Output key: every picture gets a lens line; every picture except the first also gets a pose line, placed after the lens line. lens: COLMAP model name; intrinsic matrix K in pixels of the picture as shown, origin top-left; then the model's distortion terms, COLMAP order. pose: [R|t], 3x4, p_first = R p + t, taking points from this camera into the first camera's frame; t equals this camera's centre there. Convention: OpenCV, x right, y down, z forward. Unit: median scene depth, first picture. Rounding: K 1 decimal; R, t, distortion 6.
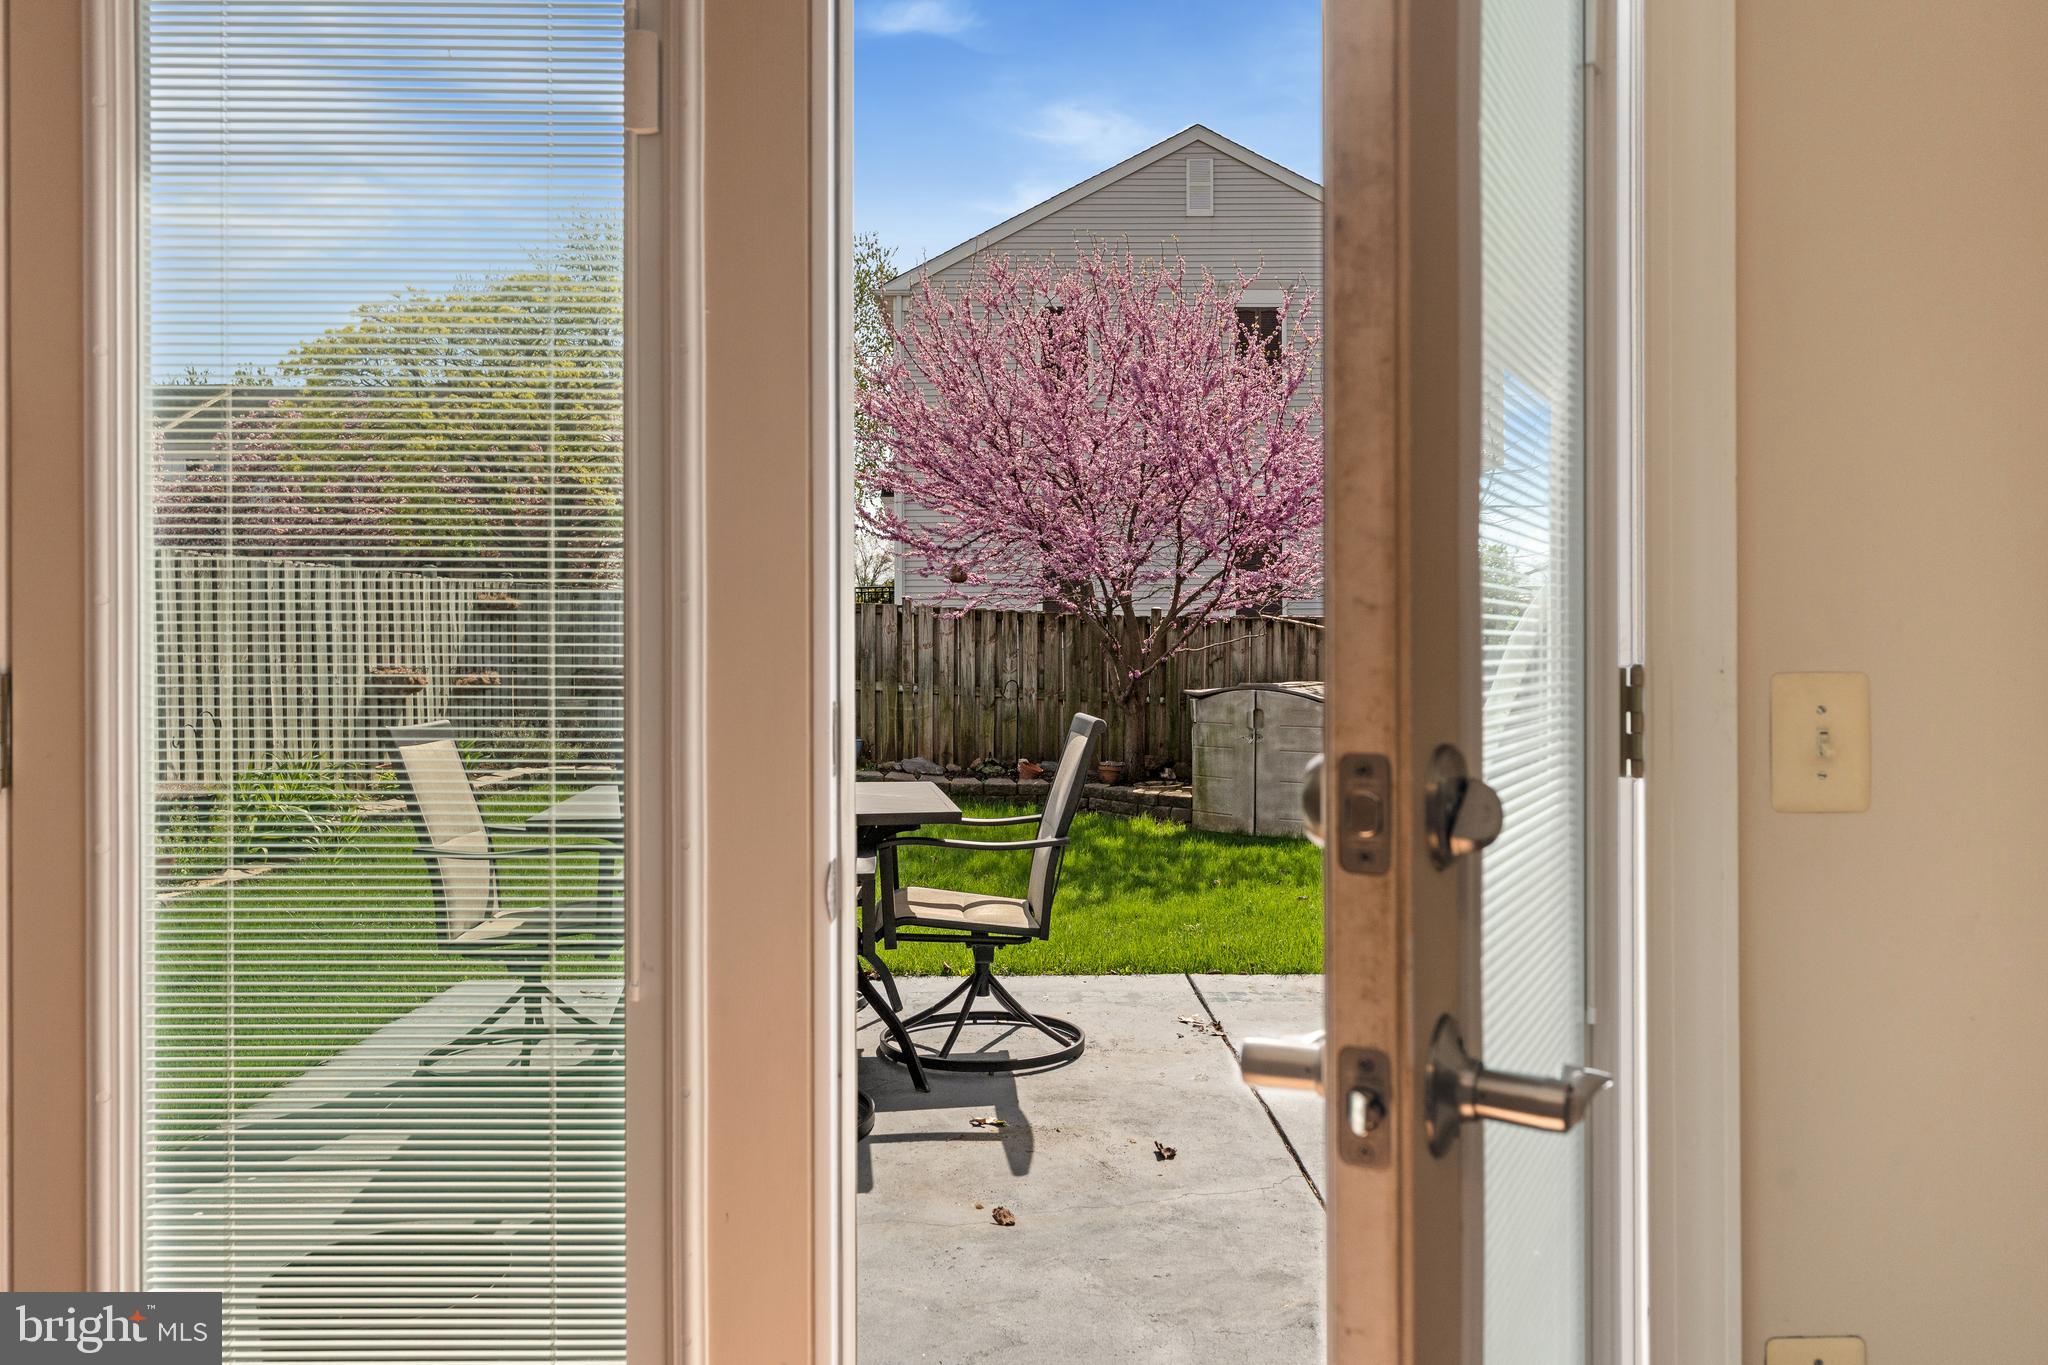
lens RADIAL K [[1428.5, 0, 1031.8], [0, 1428.5, 644.7], [0, 0, 1]] dist [-0.007716, -0.000727]
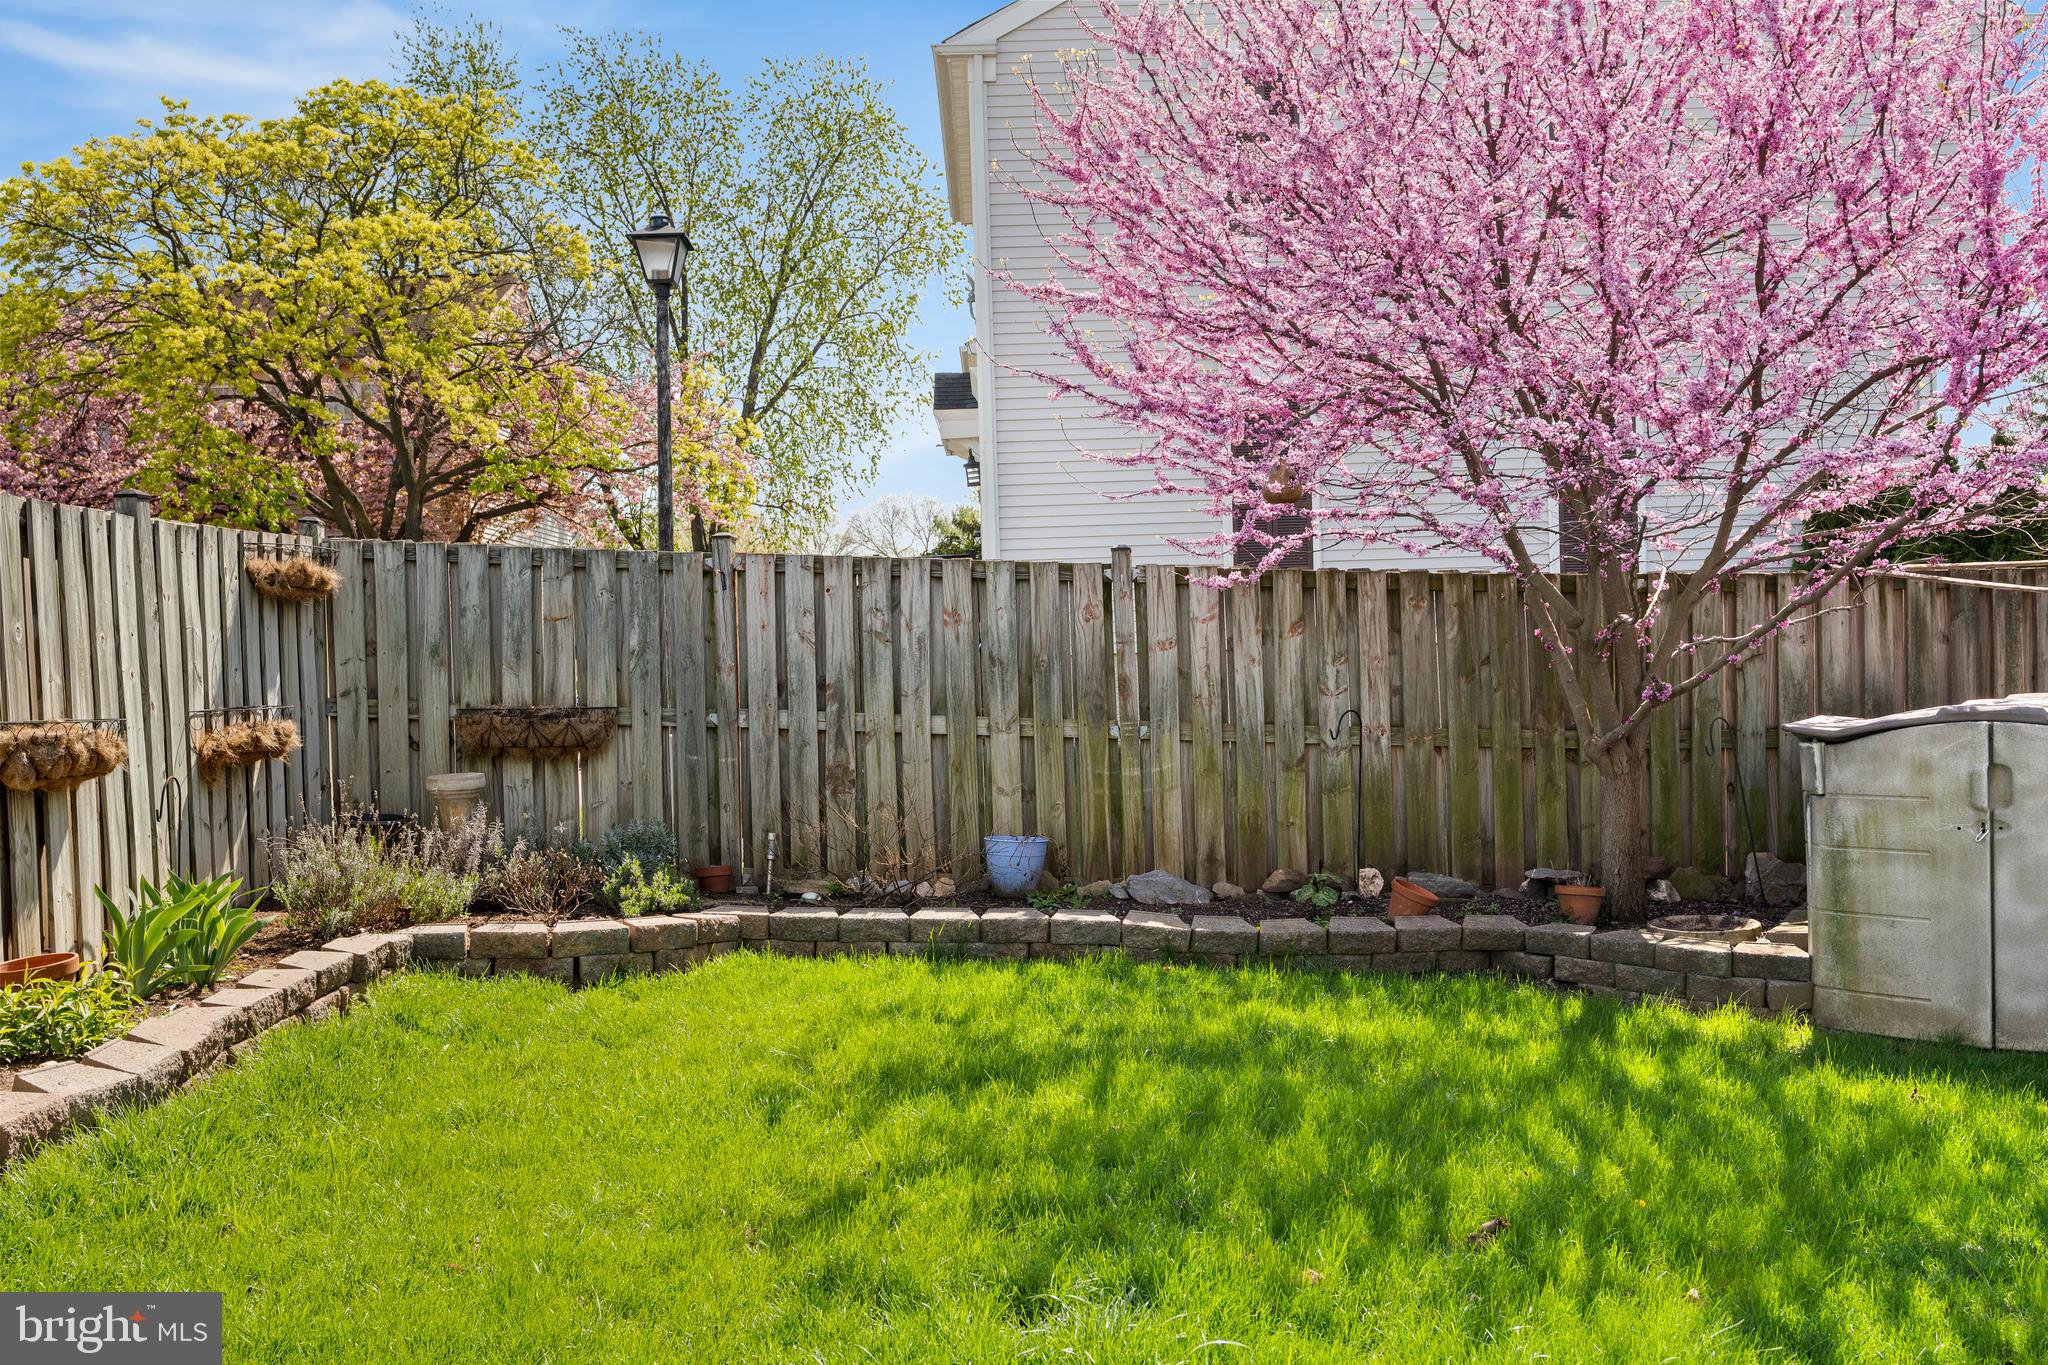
lens RADIAL K [[1857.8, 0, 1024.0], [0, 1857.8, 682.5], [0, 0, 1]] dist [0.003615, 0.007824]
pose [[0.999680, -0.024765, -0.005132, -0.119734], [0.024844, 0.999563, 0.015988, 0.002446], [0.004734, -0.016111, 0.999859, 0.357430]]
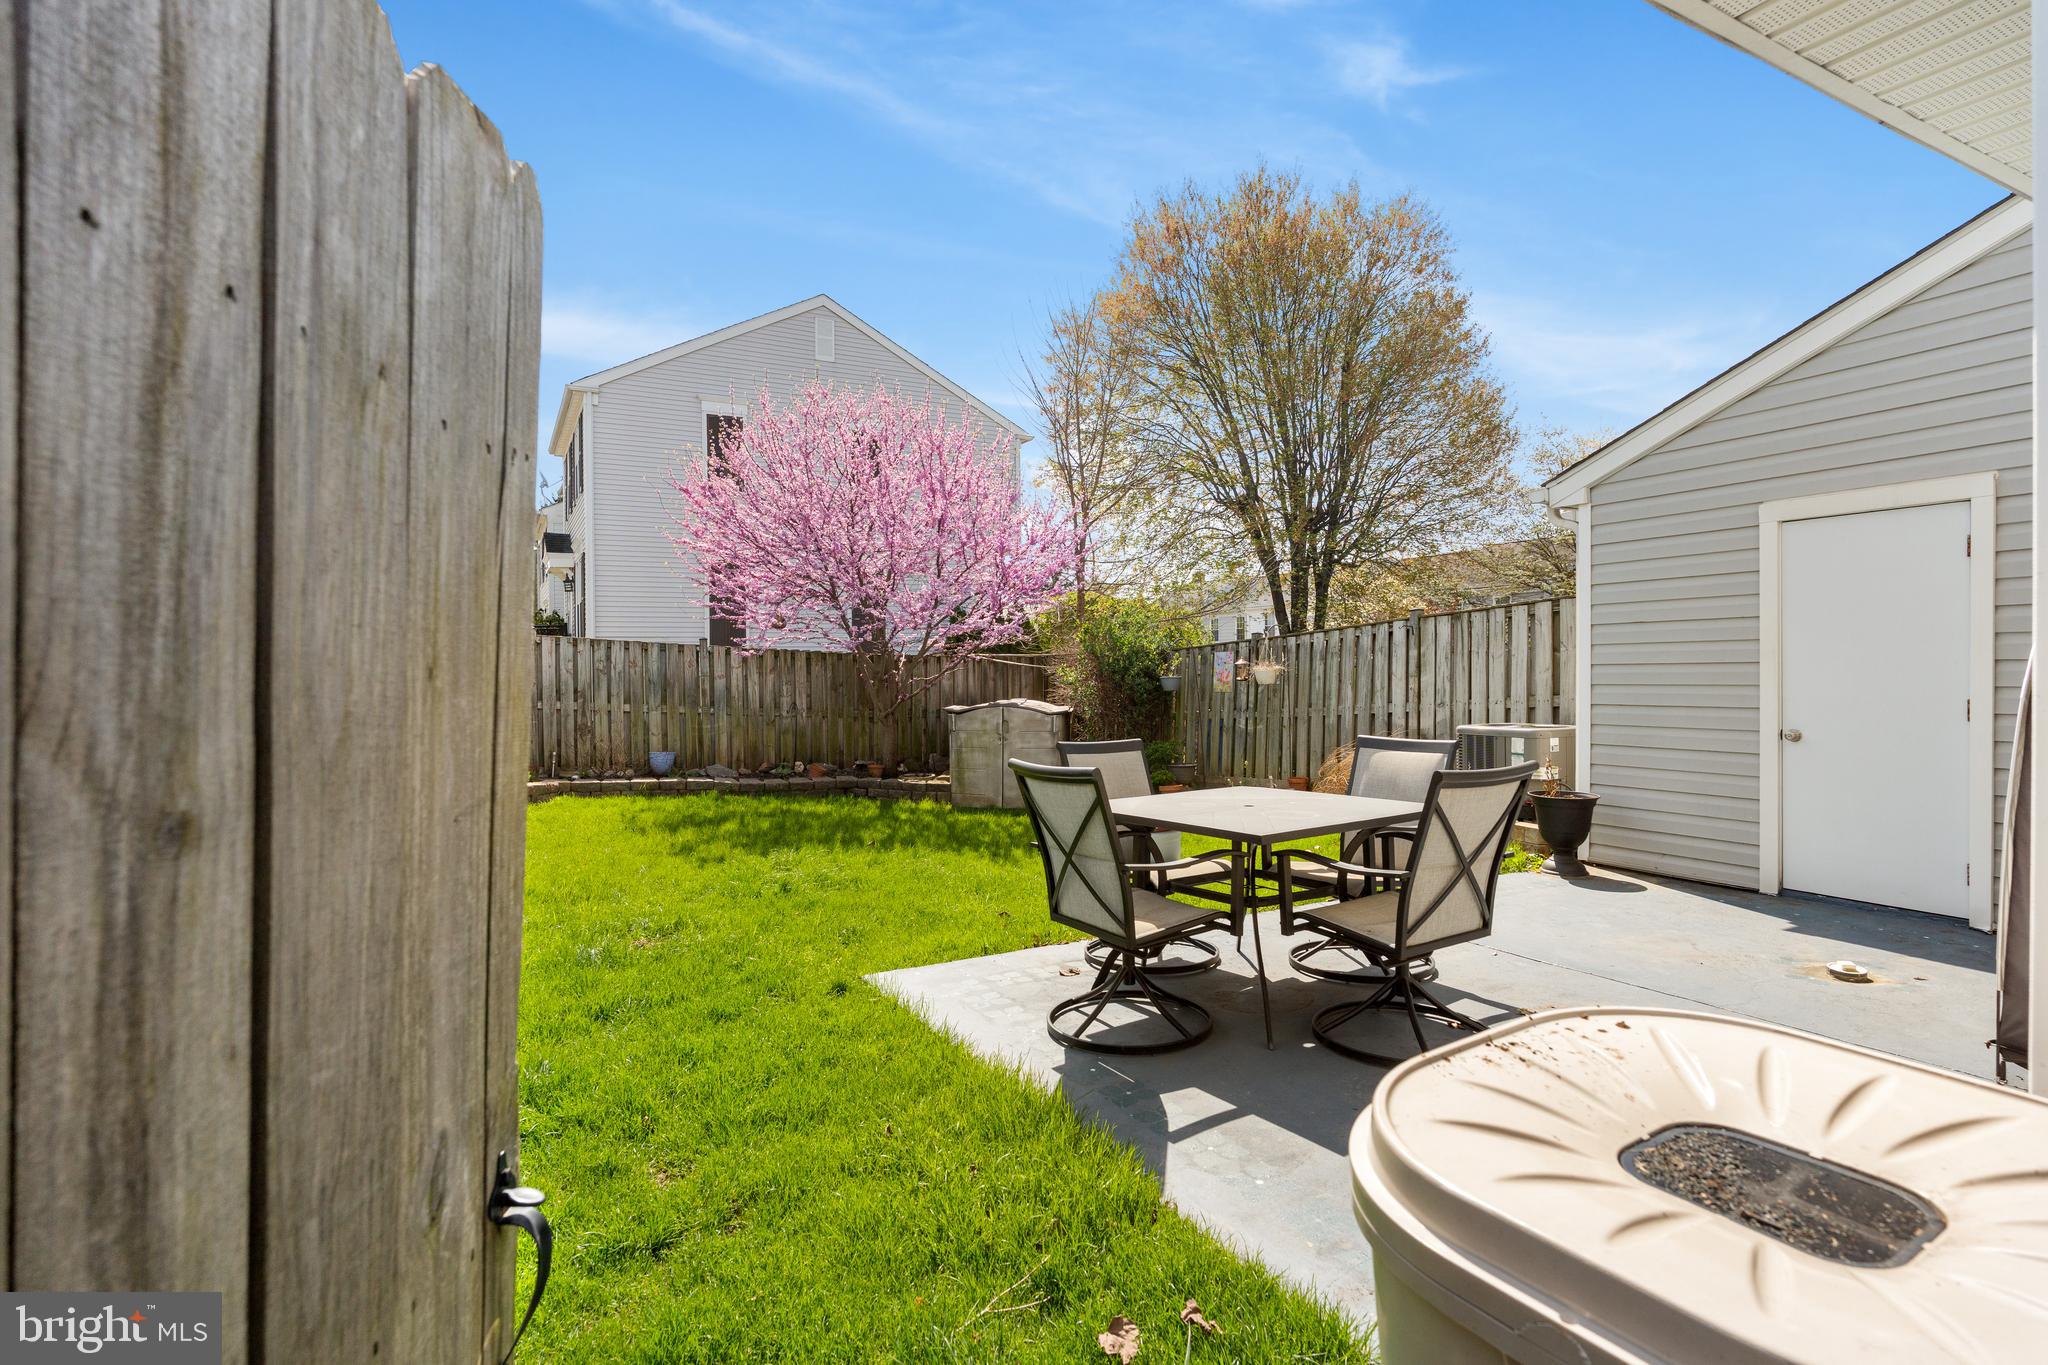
lens RADIAL K [[1005.2, 0, 1026.8], [0, 1005.2, 669.2], [0, 0, 1]] dist [-0.003216, -0.000196]
pose [[0.889082, -0.003650, 0.457734, -0.242353], [0.002876, 0.999993, 0.002387, -0.007403], [-0.457740, -0.000806, 0.889086, 0.076515]]
